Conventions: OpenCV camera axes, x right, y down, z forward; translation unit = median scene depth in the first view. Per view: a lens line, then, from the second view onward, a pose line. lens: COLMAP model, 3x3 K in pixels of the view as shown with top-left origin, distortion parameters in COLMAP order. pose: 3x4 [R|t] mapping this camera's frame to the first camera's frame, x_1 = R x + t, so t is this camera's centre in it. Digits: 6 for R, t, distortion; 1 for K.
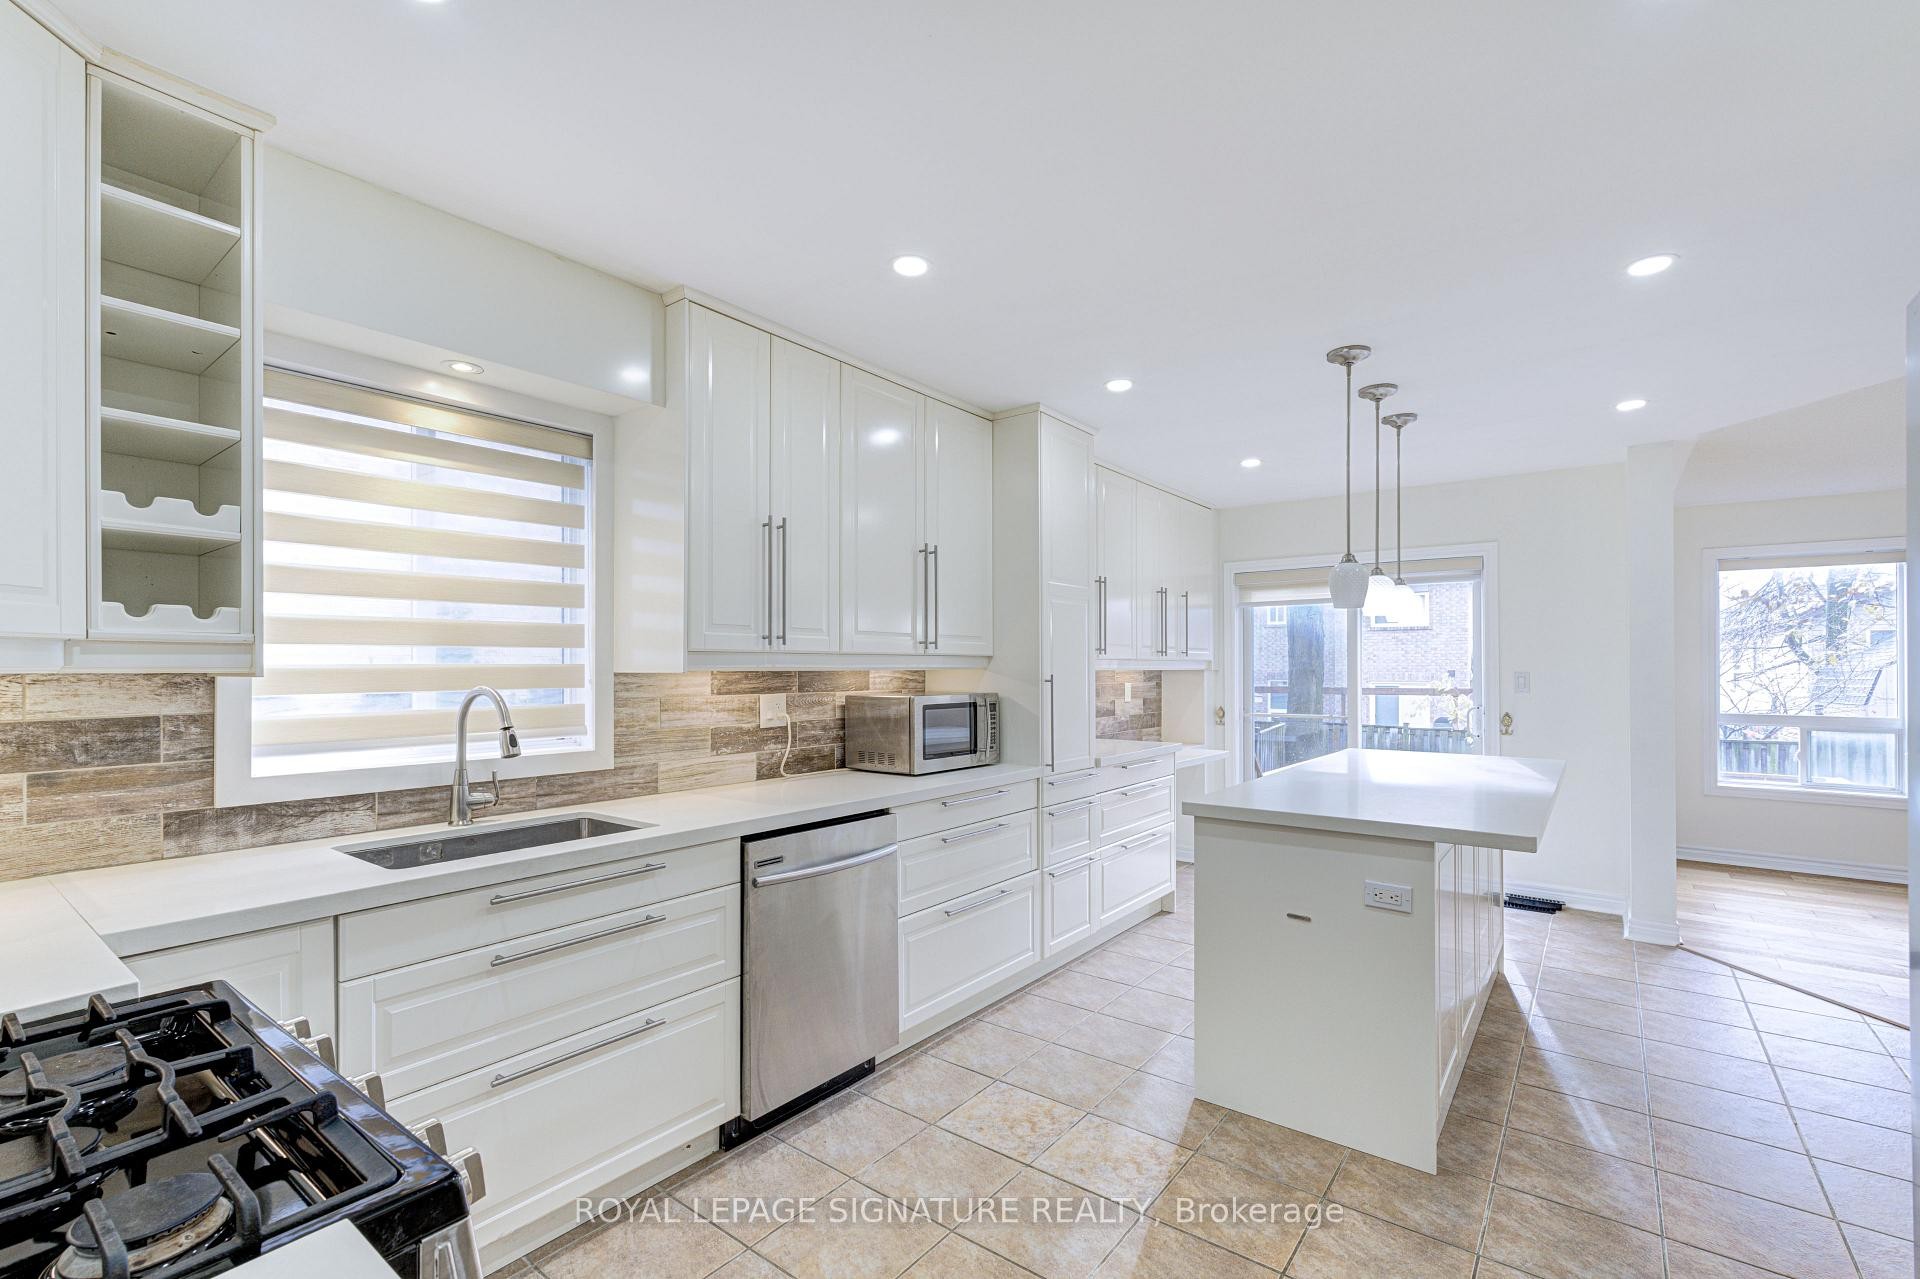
lens RADIAL K [[837.9, 0, 943.8], [0, 837.9, 656.5], [0, 0, 1]] dist [-0.003246, 0.002683]
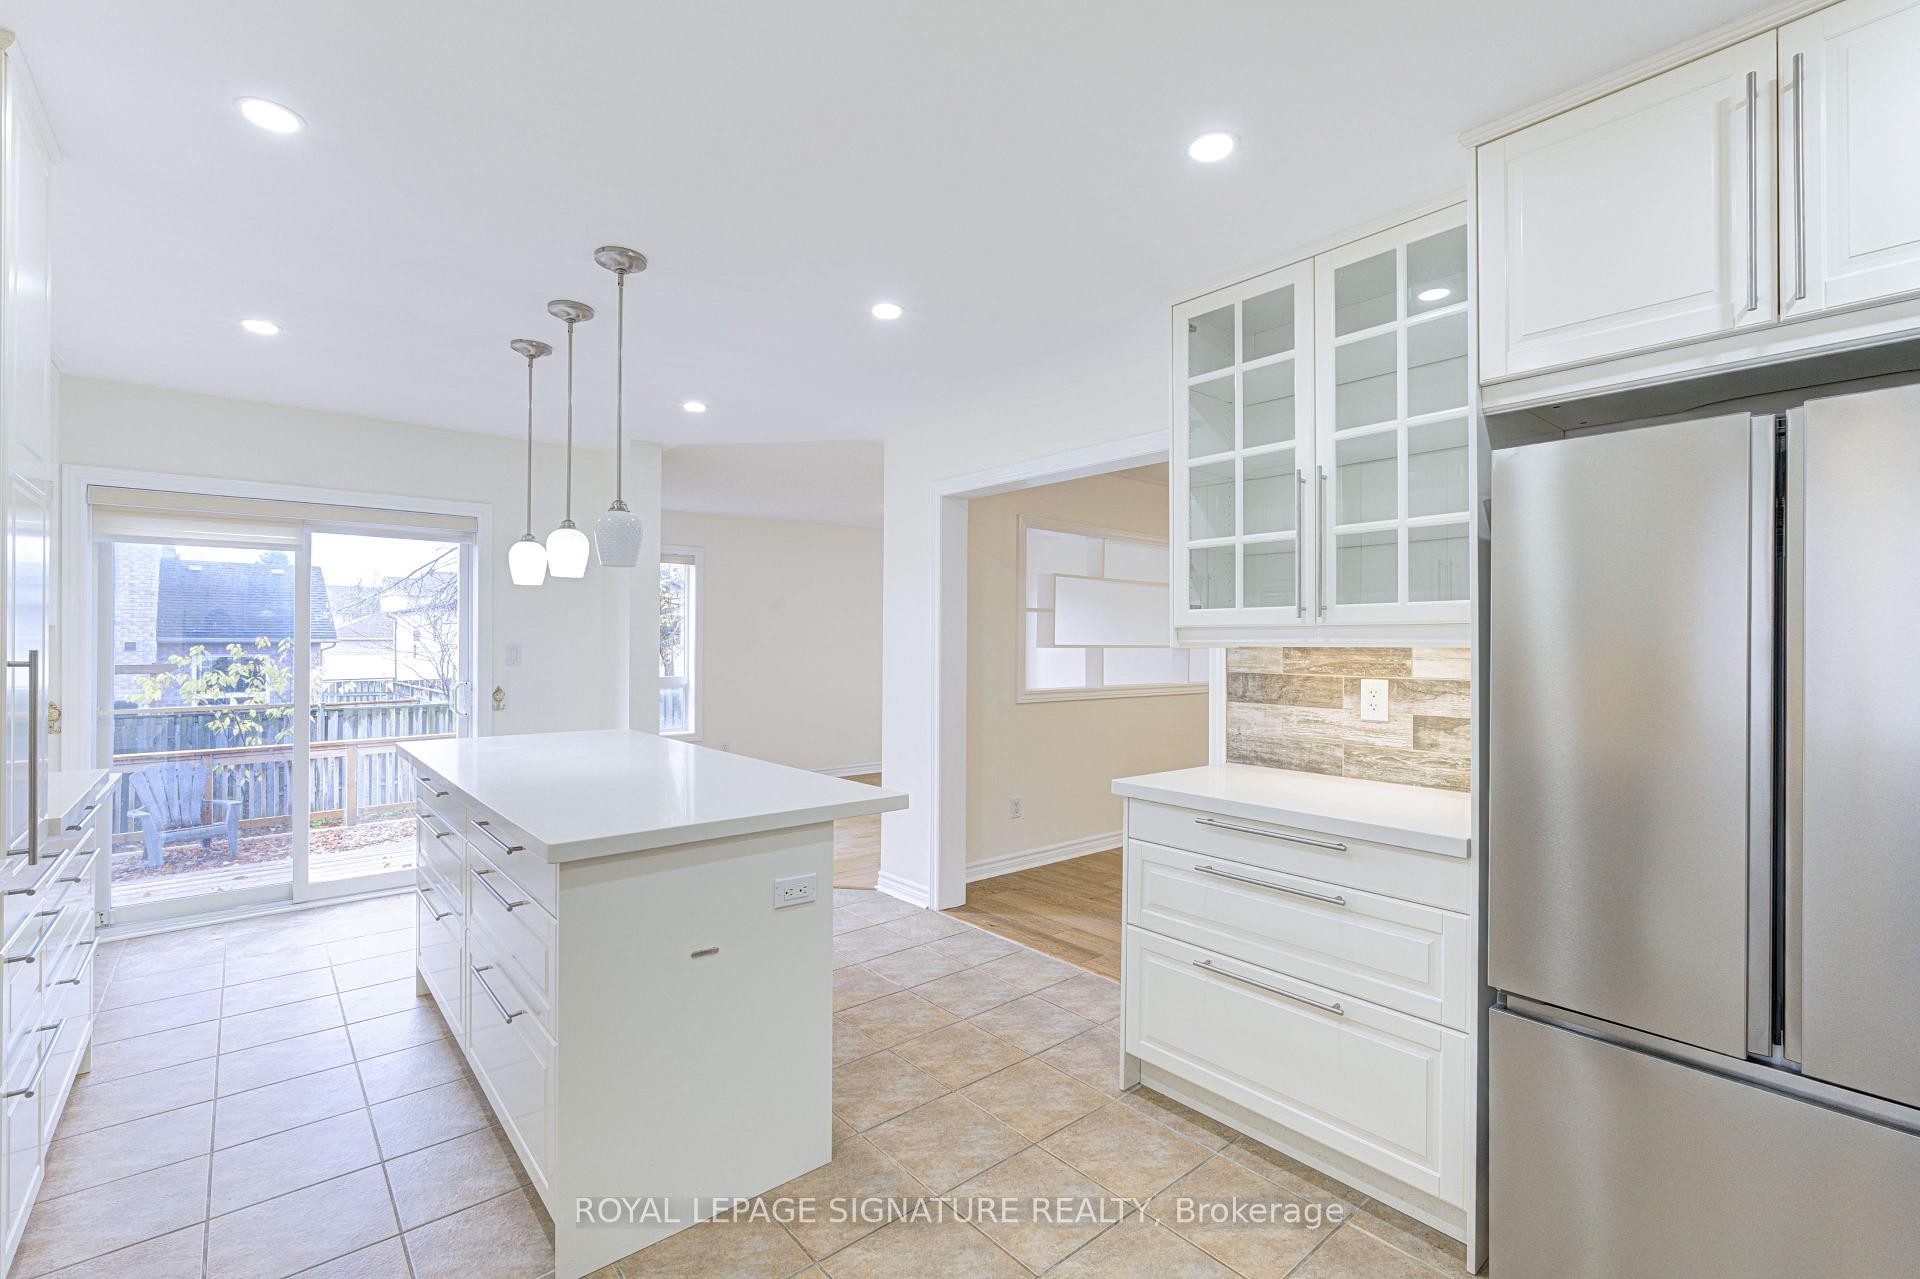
lens RADIAL K [[837.9, 0, 950.2], [0, 837.9, 641.9], [0, 0, 1]] dist [-0.003246, 0.002683]
pose [[0.200808, 0.005291, 0.979616, -0.279188], [-0.018472, 0.999828, -0.001614, 0.012677], [-0.979457, -0.017772, 0.200871, 0.558525]]
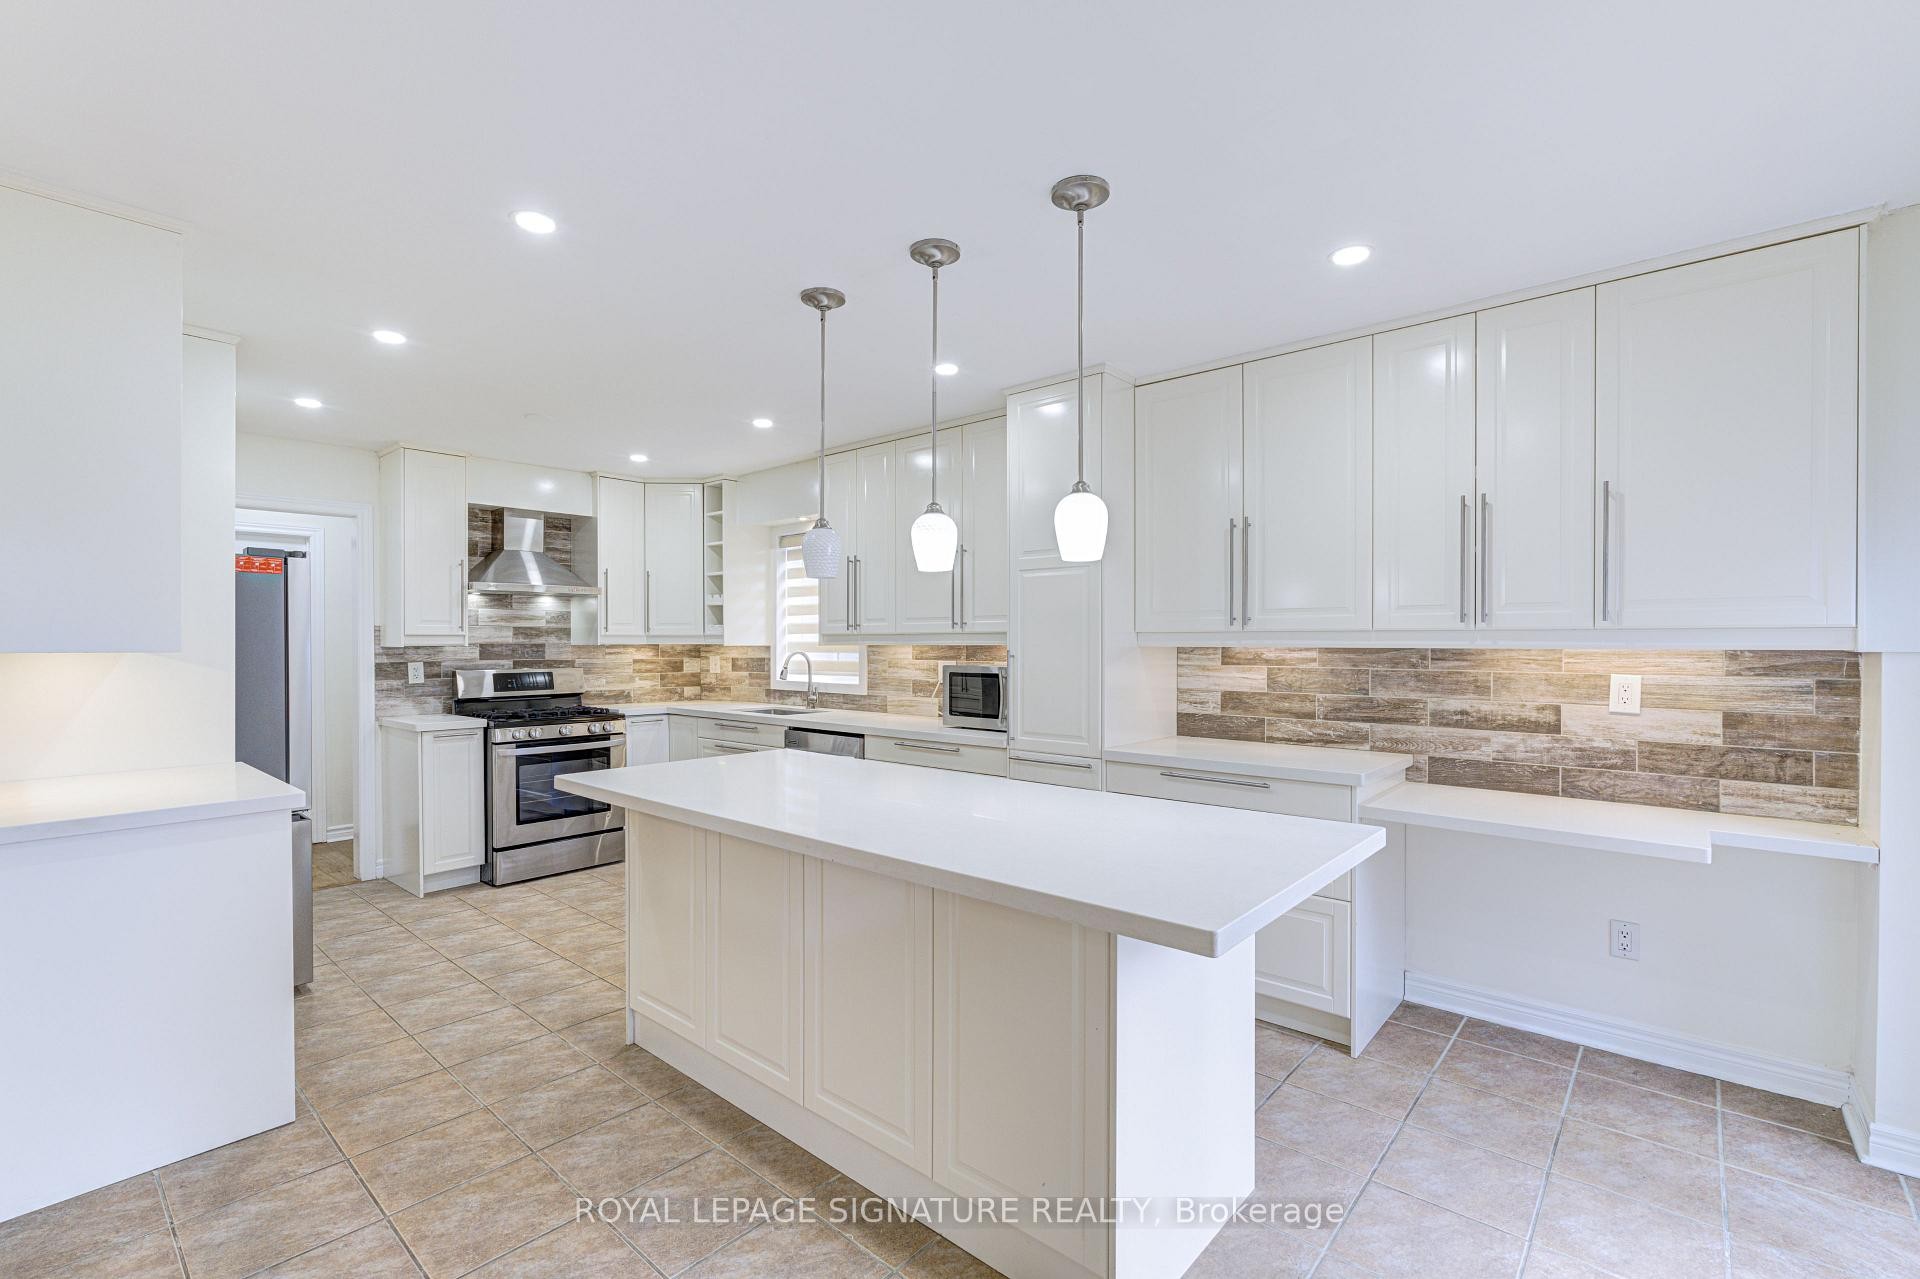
lens RADIAL K [[837.9, 0, 955.2], [0, 837.9, 636.4], [0, 0, 1]] dist [-0.003246, 0.002683]
pose [[-0.049778, -0.004409, -0.998751, 1.505280], [0.014381, 0.999883, -0.005131, 0.011526], [0.998657, -0.014619, -0.049708, 1.289091]]
